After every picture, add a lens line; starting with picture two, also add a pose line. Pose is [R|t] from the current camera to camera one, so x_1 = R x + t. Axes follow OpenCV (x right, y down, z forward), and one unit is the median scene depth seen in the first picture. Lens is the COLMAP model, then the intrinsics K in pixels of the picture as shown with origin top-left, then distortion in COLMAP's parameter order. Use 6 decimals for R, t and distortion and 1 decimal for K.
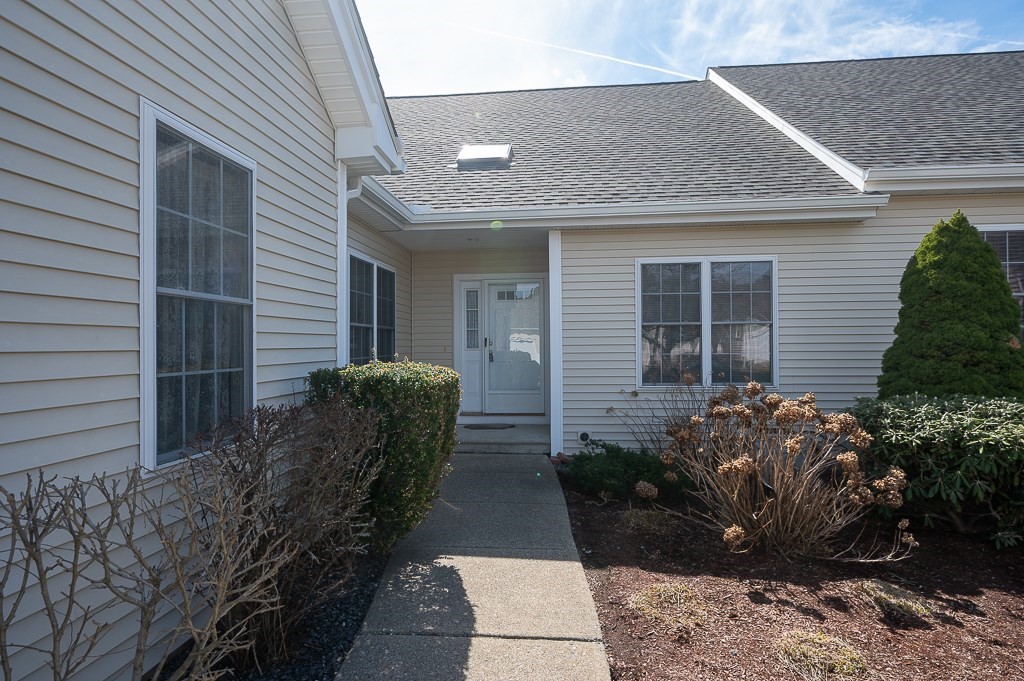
lens RADIAL K [[563.8, 0, 512.9], [0, 563.8, 337.5], [0, 0, 1]] dist [-0.035923, -0.000621]
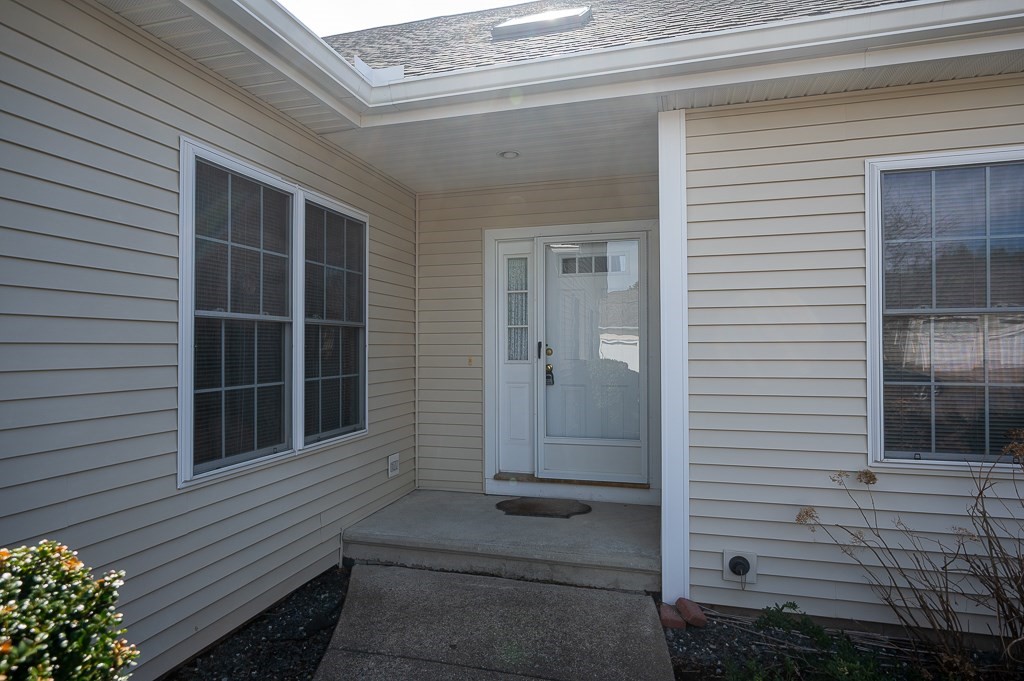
lens RADIAL K [[563.8, 0, 510.3], [0, 563.8, 345.1], [0, 0, 1]] dist [-0.035923, -0.000621]
pose [[0.983873, 0.003126, -0.178843, 0.022288], [-0.000322, 0.999877, 0.015706, -0.004569], [0.178870, -0.015395, 0.983752, 0.445021]]
